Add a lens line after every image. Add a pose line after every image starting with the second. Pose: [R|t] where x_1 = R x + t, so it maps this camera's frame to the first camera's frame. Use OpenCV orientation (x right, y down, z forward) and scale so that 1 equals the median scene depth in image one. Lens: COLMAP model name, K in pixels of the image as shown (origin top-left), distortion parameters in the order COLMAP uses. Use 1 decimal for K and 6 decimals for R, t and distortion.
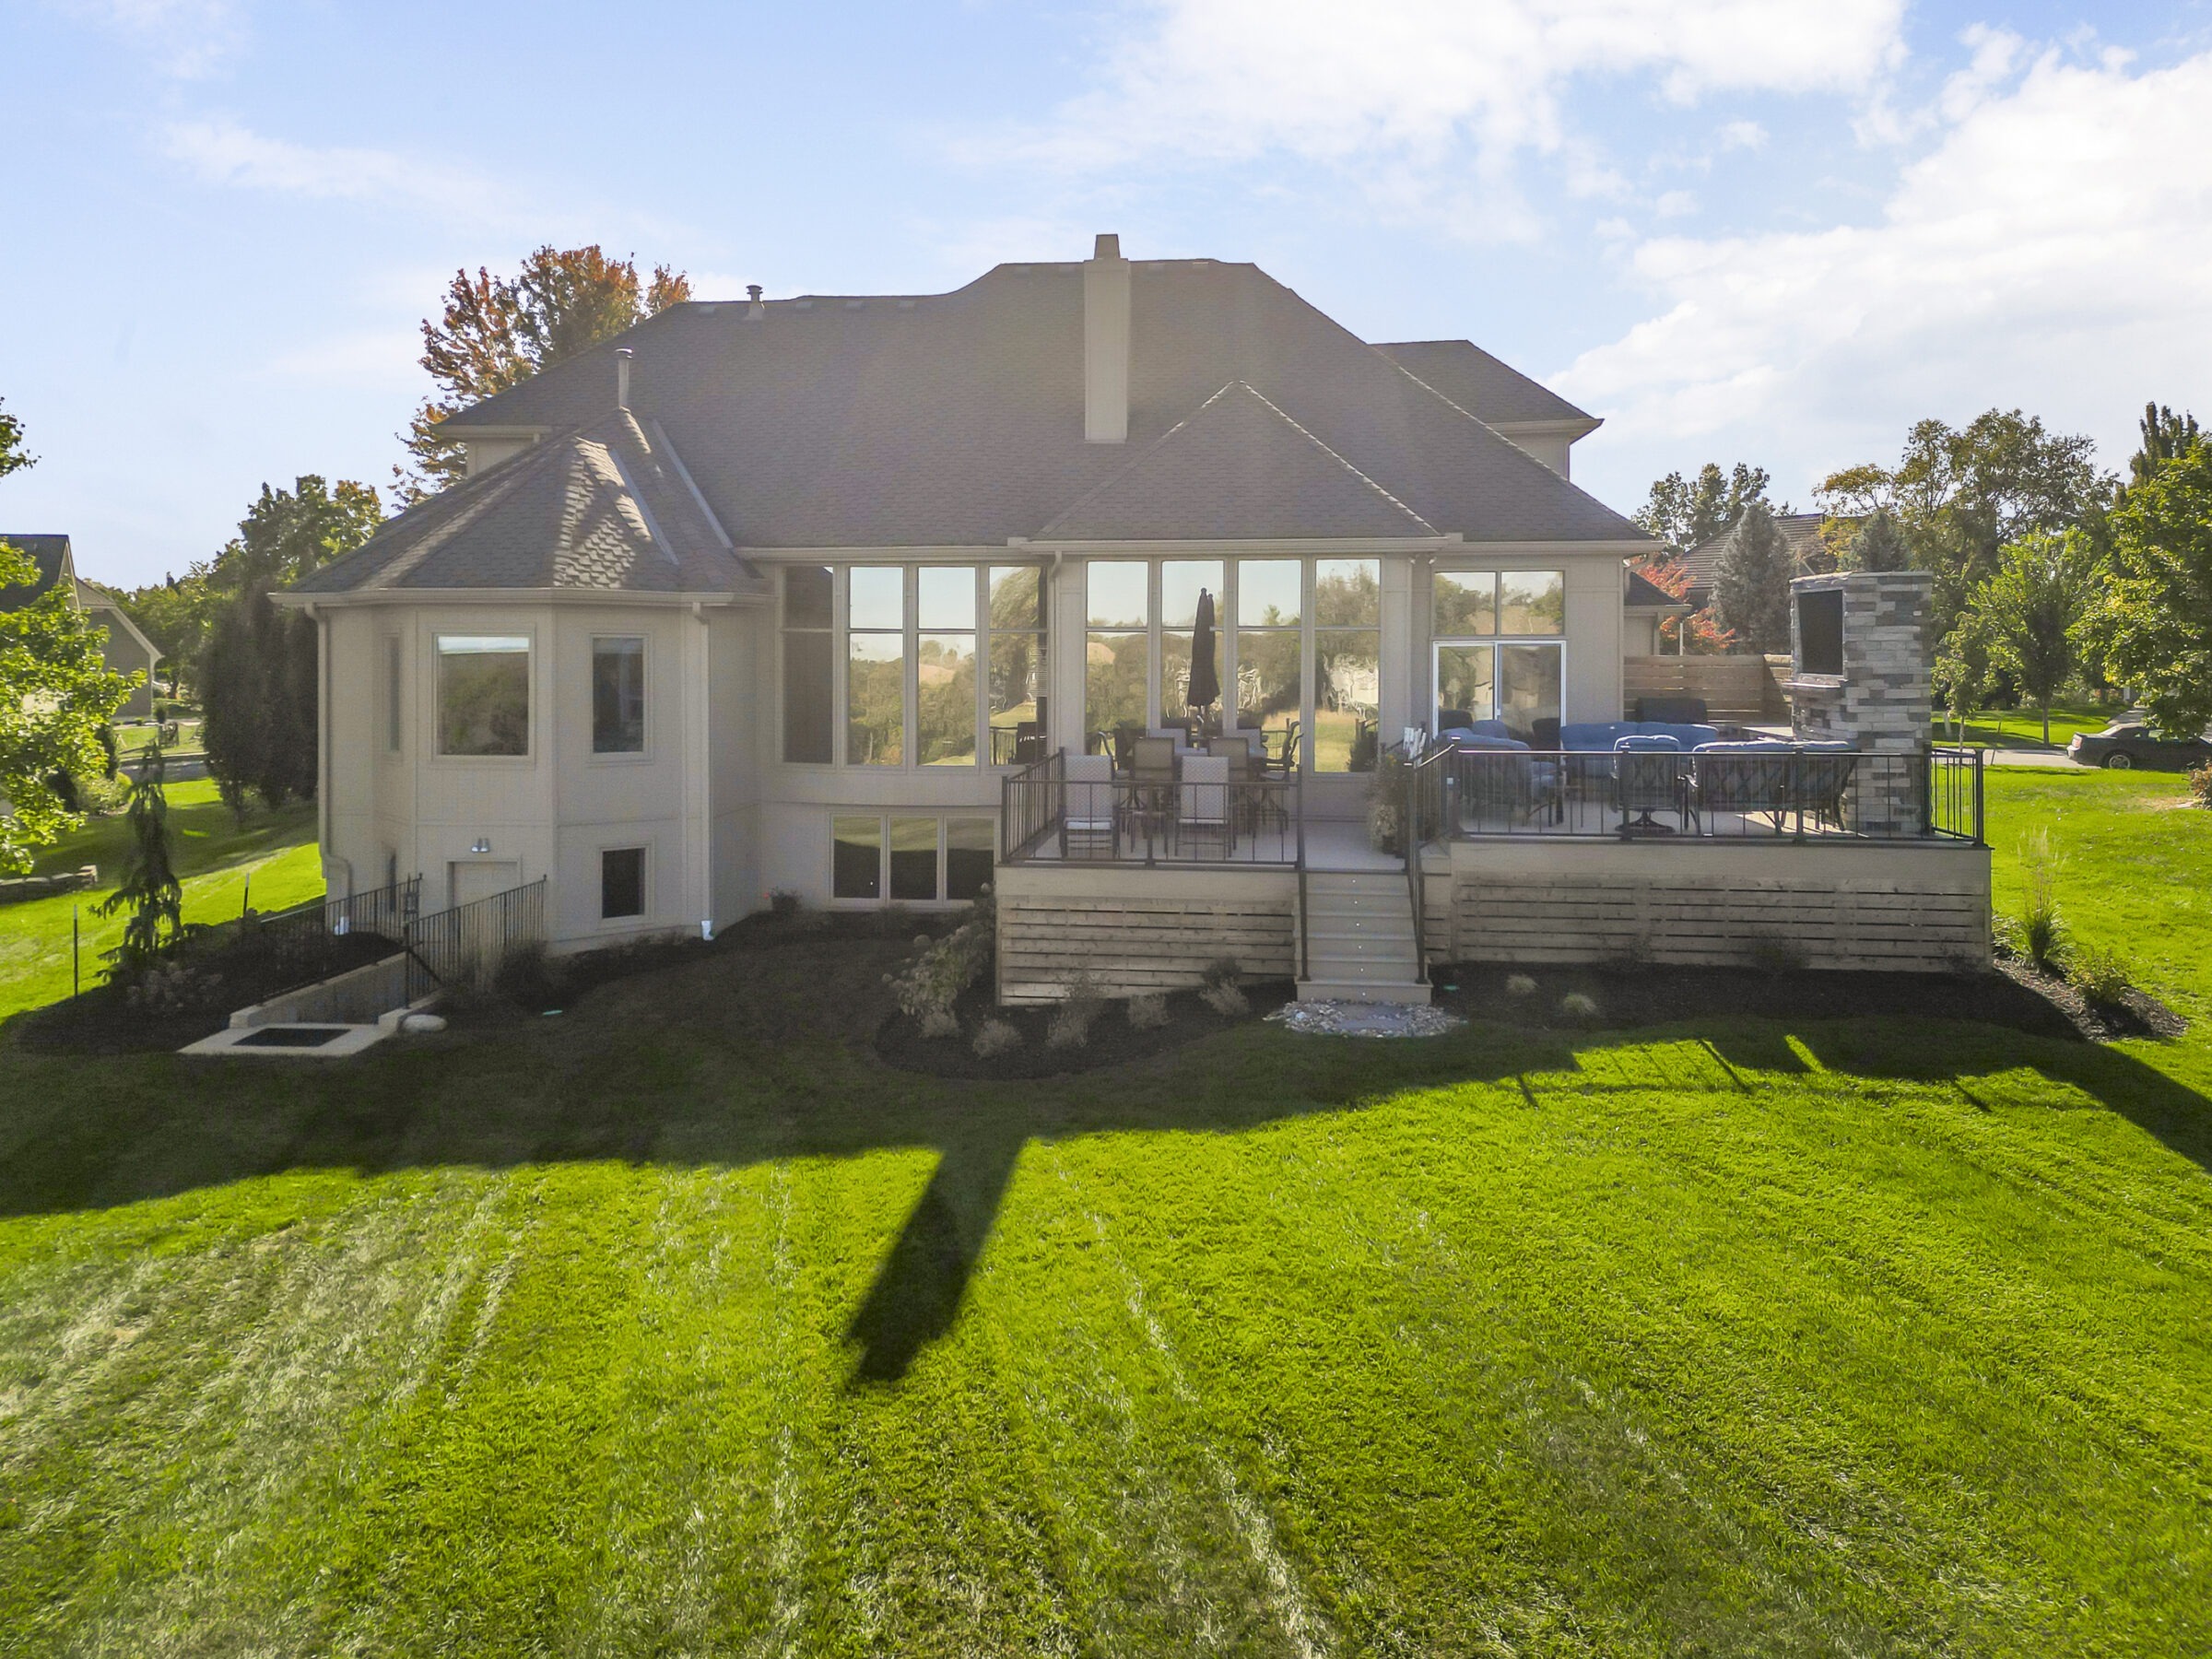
lens RADIAL K [[1623.1, 0, 1102.4], [0, 1623.1, 722.6], [0, 0, 1]] dist [0.028105, -0.009816]
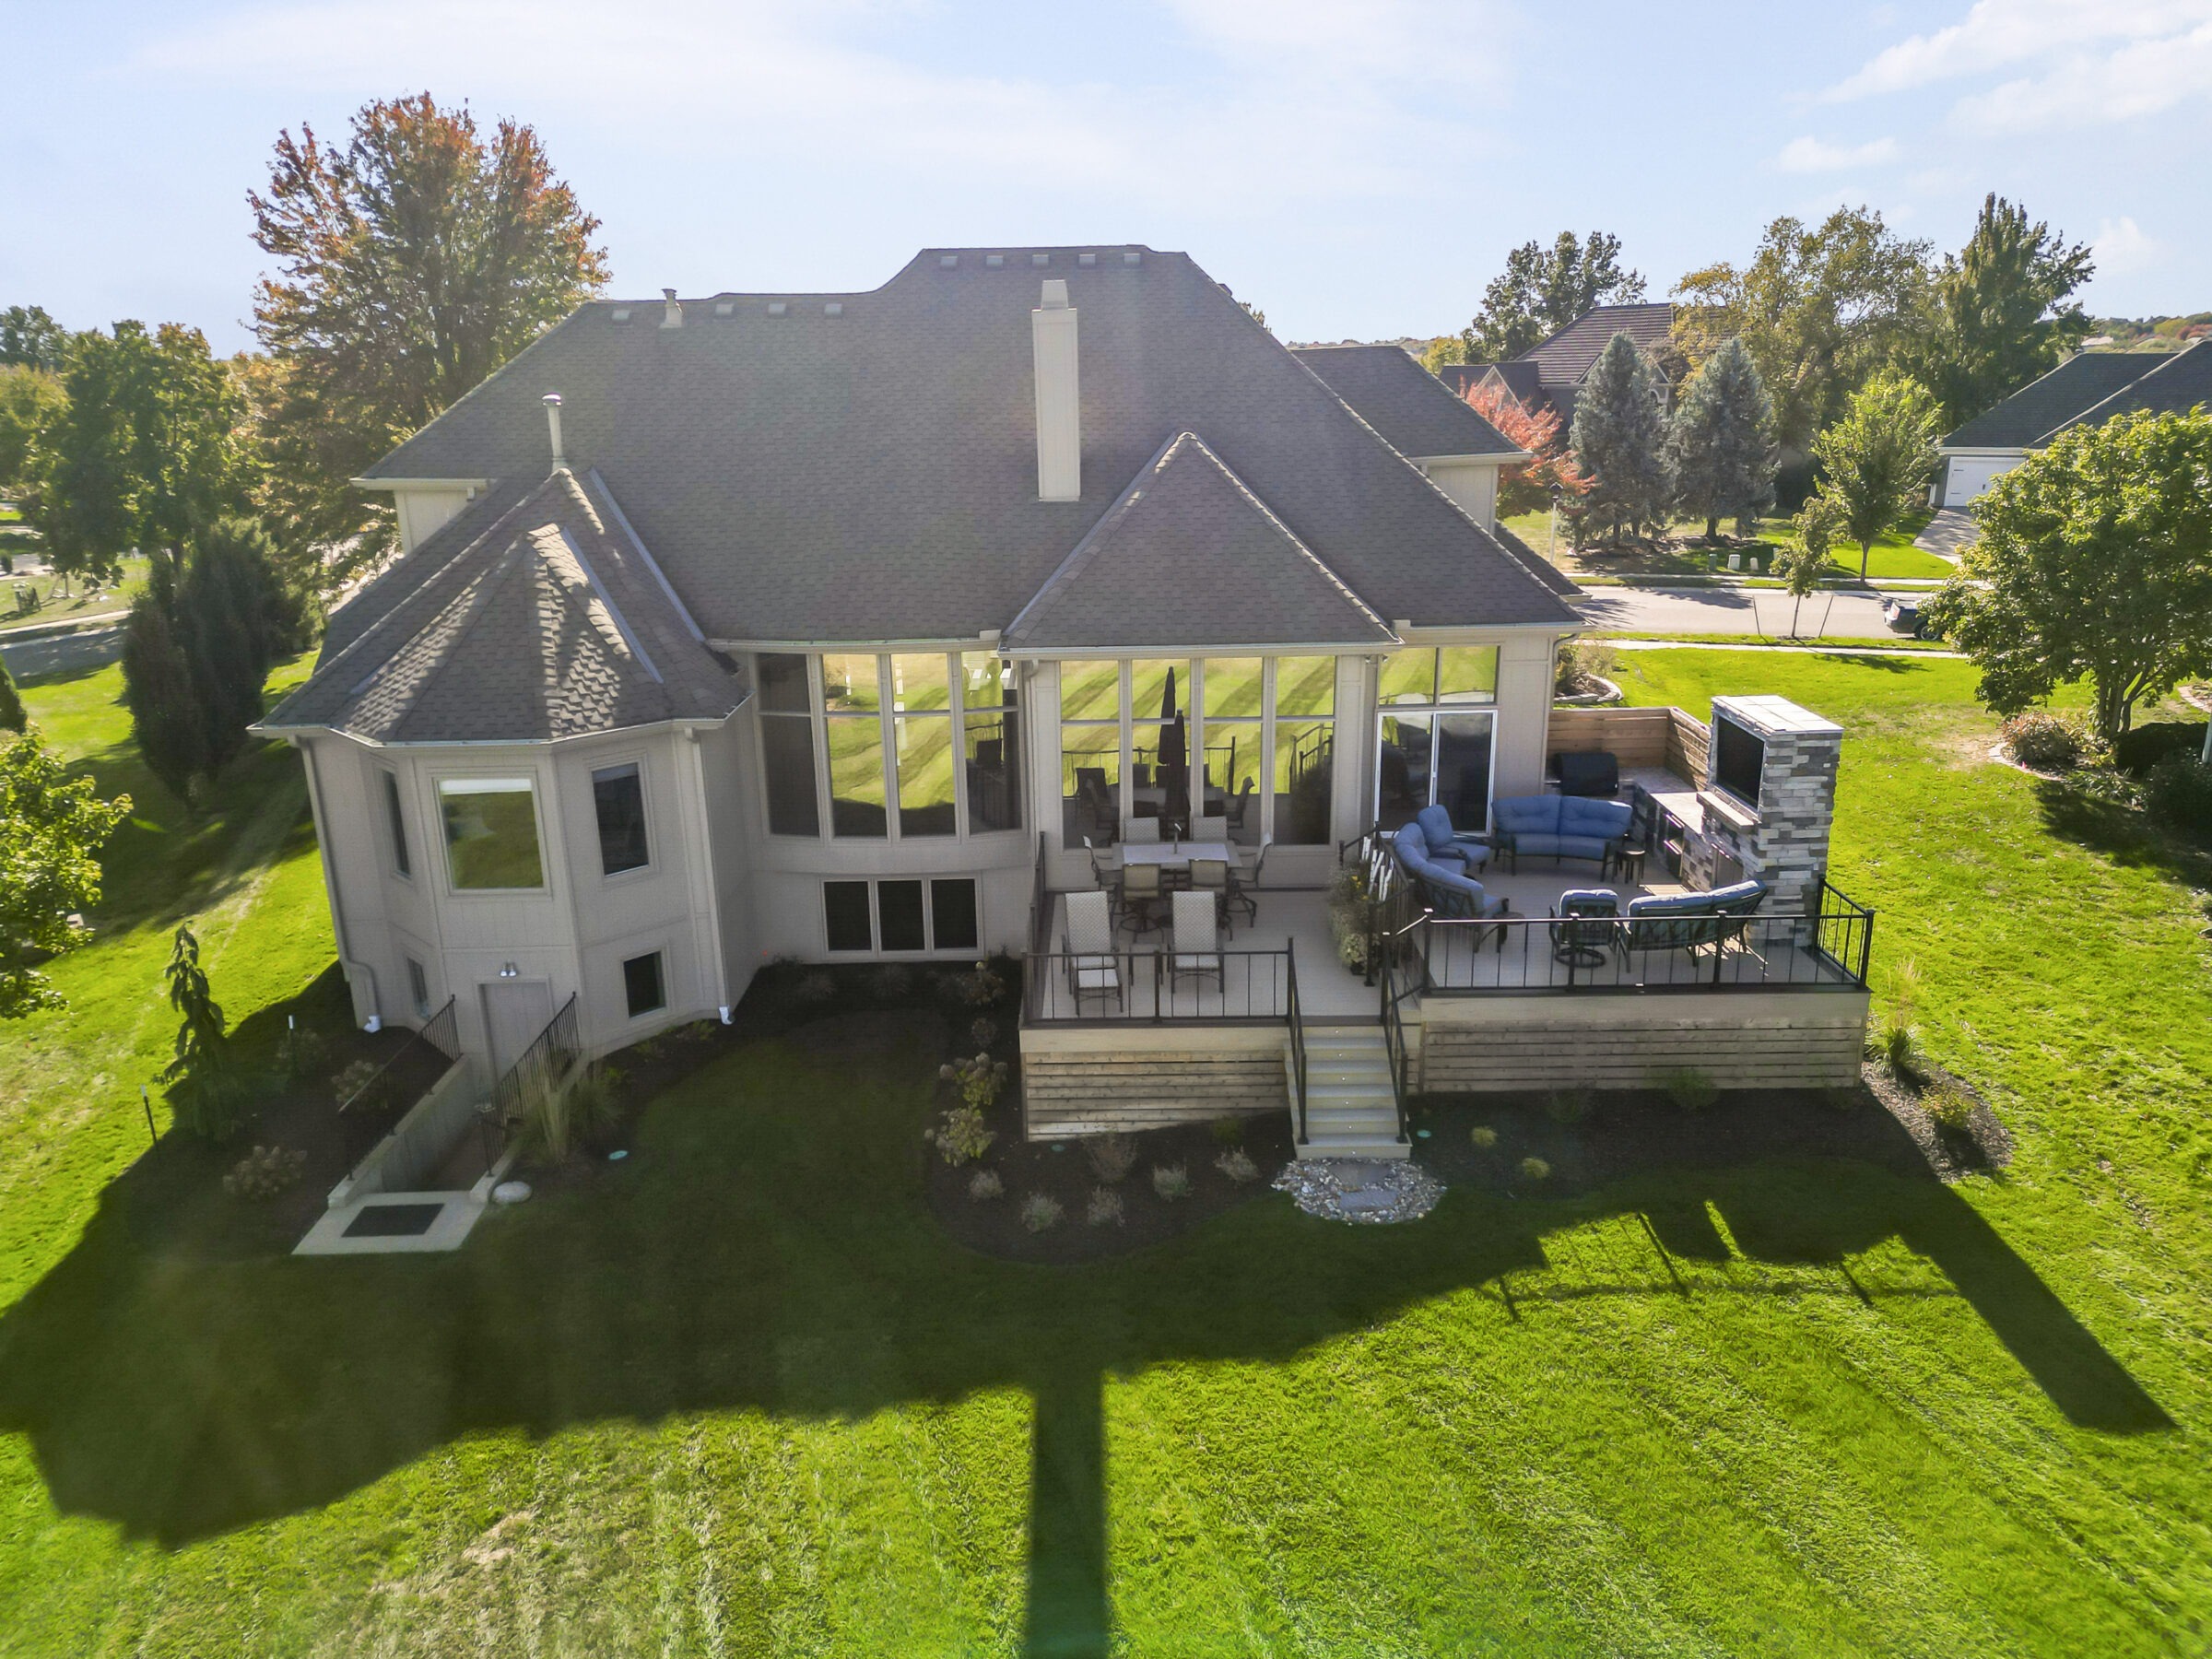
lens RADIAL K [[1553.2, 0, 1100.1], [0, 1553.2, 829.5], [0, 0, 1]] dist [0.025781, -0.000484]
pose [[0.993932, -0.052240, 0.096800, -0.089063], [0.022250, 0.957317, 0.288181, -0.291562], [-0.107723, -0.284279, 0.952671, 0.013079]]
